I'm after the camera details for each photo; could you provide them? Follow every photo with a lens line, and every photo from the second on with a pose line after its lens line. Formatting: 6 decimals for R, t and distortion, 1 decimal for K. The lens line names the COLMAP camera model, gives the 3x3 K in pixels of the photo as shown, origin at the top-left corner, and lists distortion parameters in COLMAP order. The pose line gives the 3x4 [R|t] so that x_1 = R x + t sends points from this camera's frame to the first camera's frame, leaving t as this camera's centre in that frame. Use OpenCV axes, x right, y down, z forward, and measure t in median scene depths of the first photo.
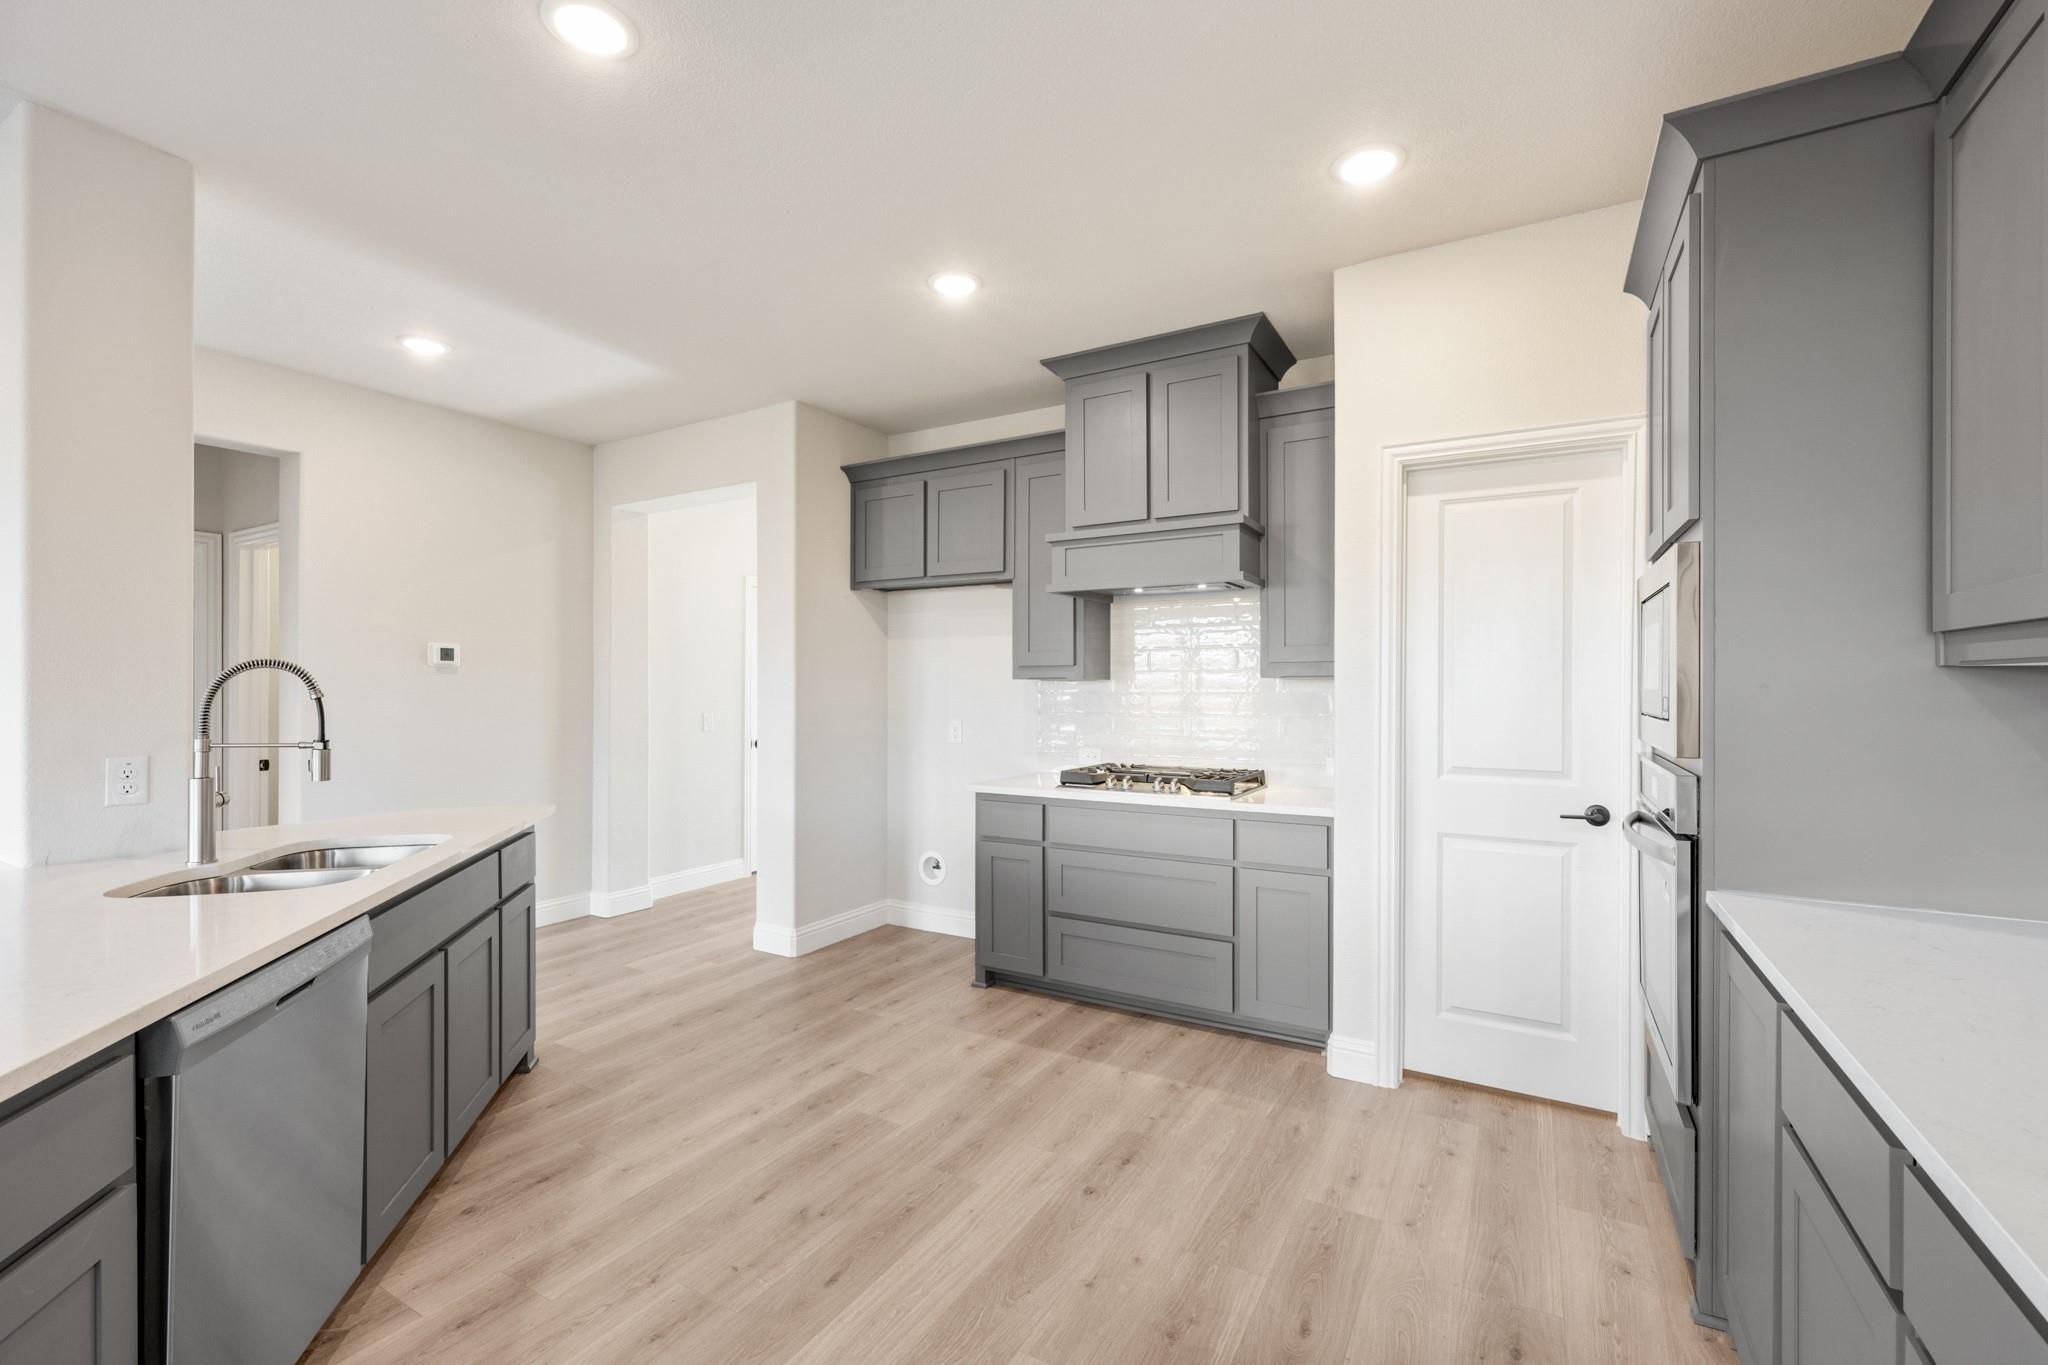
lens RADIAL K [[887.7, 0, 1024.0], [0, 887.7, 682.5], [0, 0, 1]] dist [-0.000543, 0.000038]
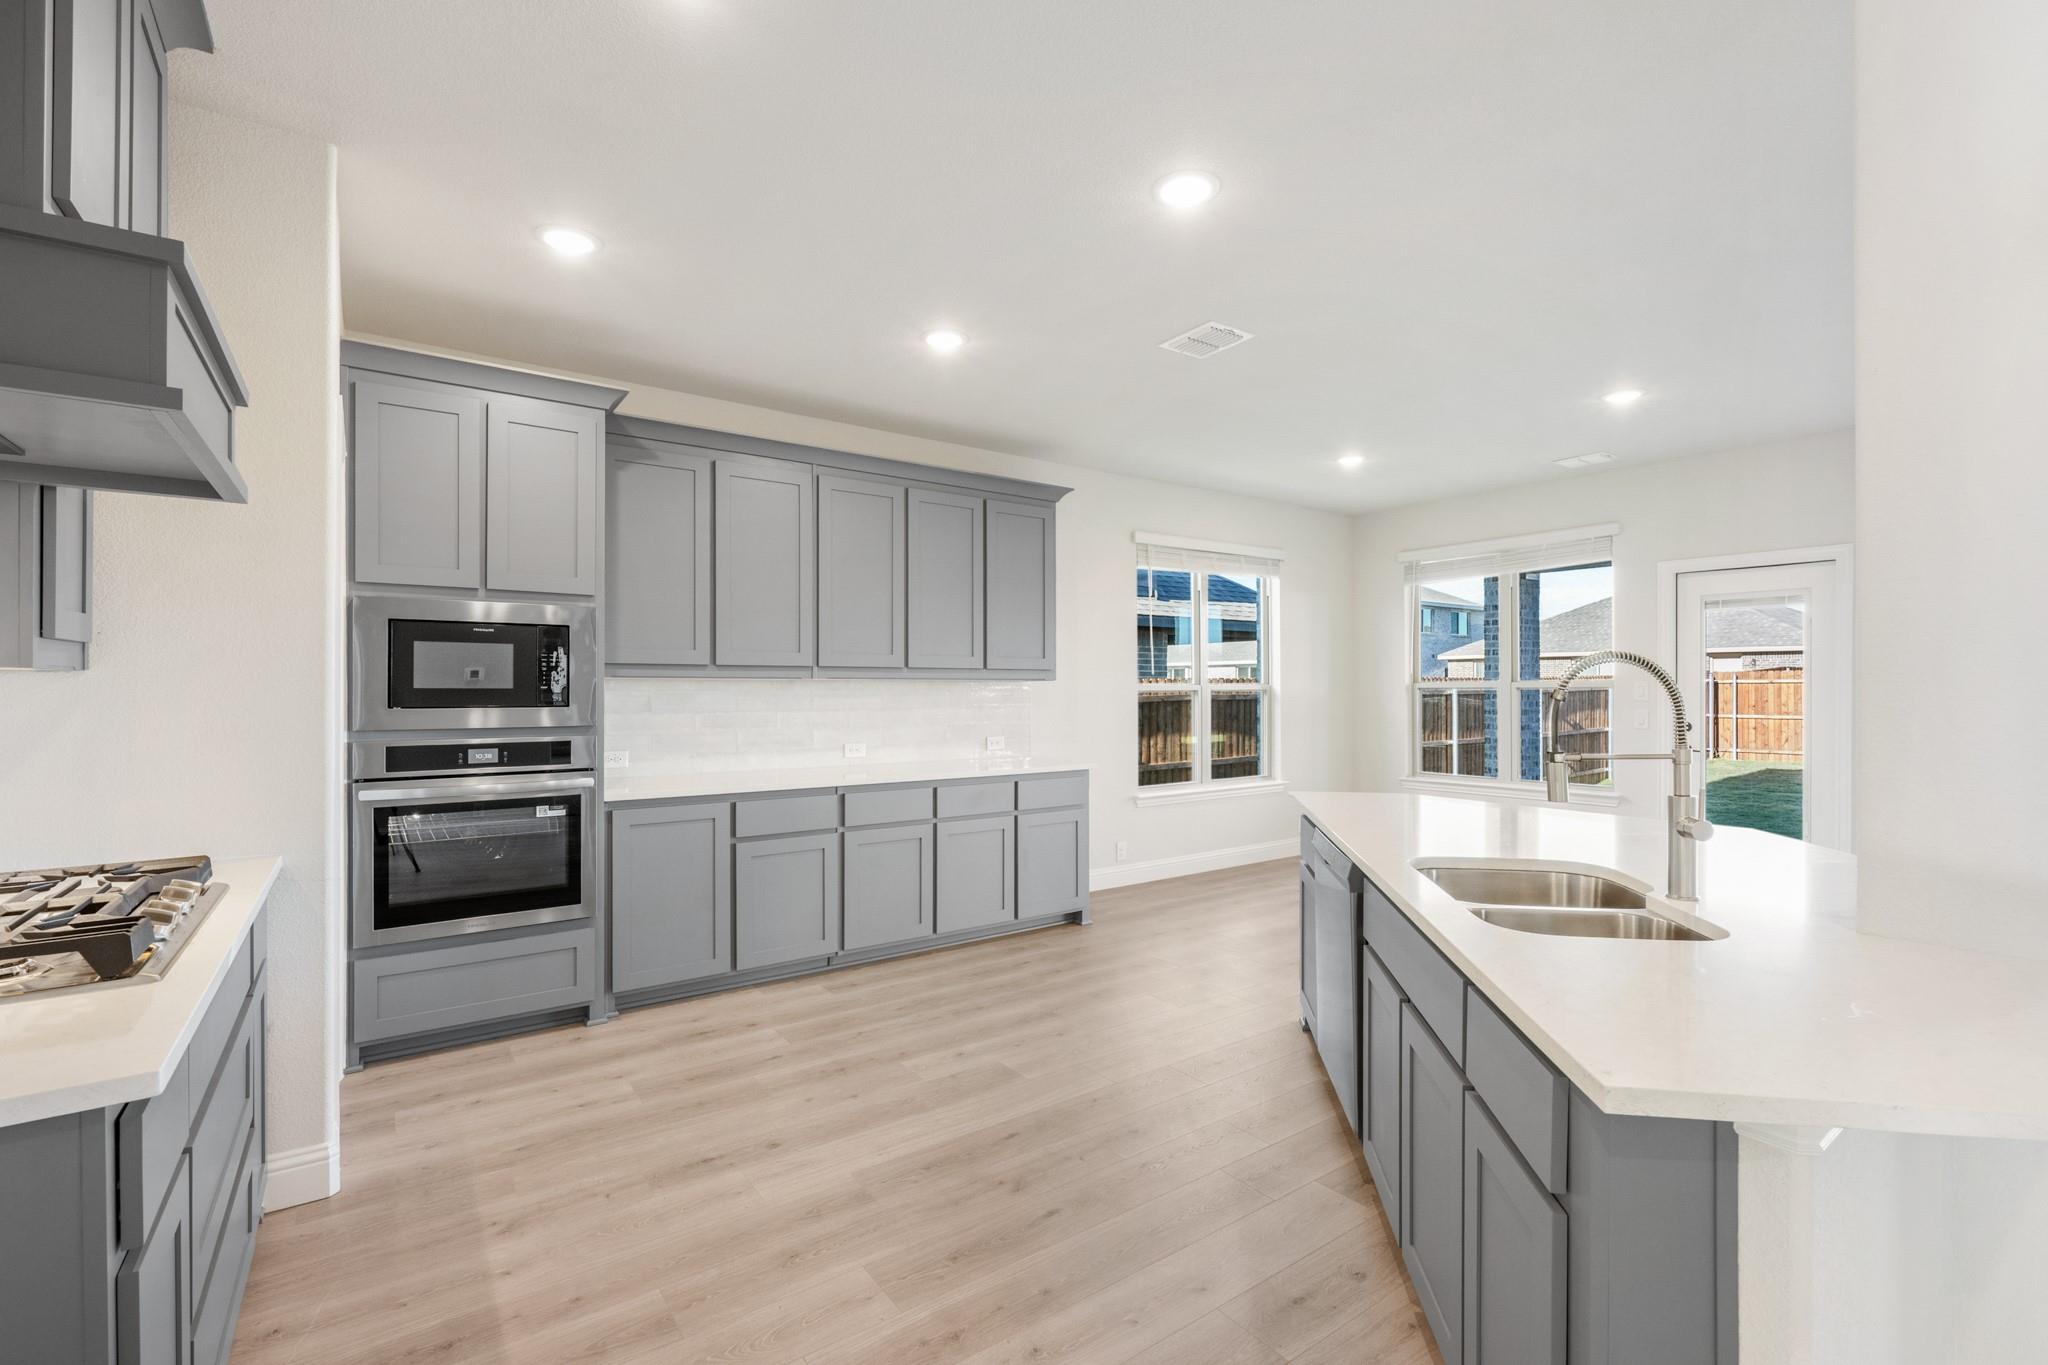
lens RADIAL K [[887.7, 0, 1024.0], [0, 887.7, 682.5], [0, 0, 1]] dist [-0.000543, 0.000038]
pose [[-0.913469, 0.003407, 0.406895, -0.637026], [-0.001312, 0.999935, -0.011317, 0.012319], [-0.406907, -0.010872, -0.913405, 1.823939]]
